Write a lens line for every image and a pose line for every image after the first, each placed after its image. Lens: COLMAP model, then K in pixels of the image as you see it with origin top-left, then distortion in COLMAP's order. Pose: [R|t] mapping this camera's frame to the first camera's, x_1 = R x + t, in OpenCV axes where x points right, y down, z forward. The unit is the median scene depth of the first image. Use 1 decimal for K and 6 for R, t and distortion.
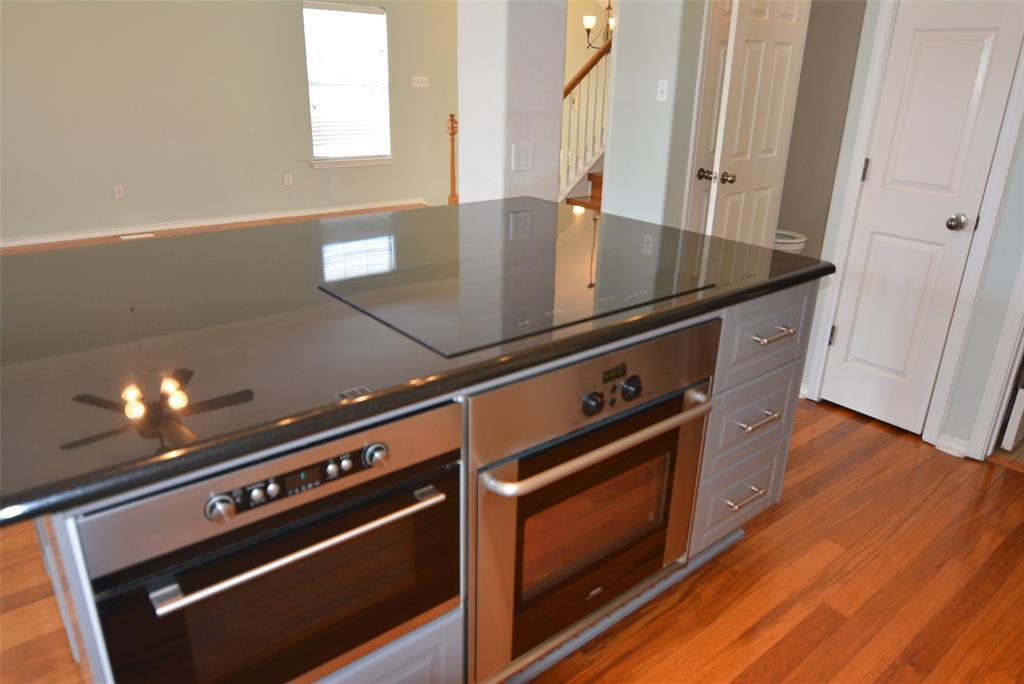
lens RADIAL K [[698.9, 0, 513.7], [0, 698.9, 340.8], [0, 0, 1]] dist [0.009612, -0.030196]
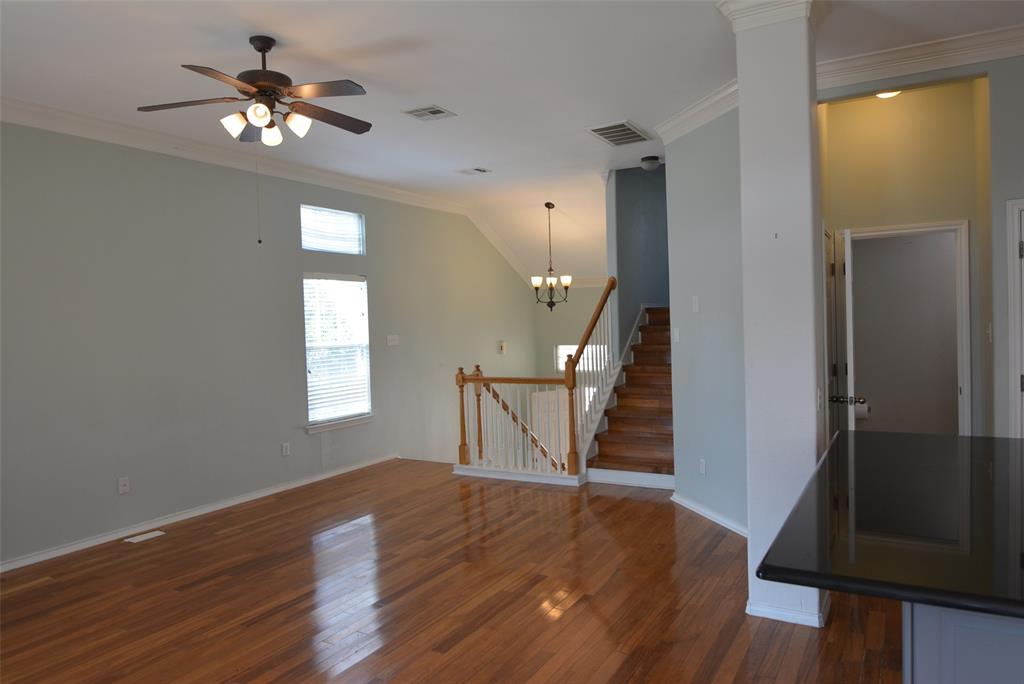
lens RADIAL K [[698.9, 0, 513.7], [0, 698.9, 340.8], [0, 0, 1]] dist [0.009612, -0.030196]
pose [[0.931321, -0.062553, 0.358787, -0.364433], [0.175919, 0.939858, -0.292779, -0.041692], [-0.318895, 0.335788, 0.886314, 0.039696]]
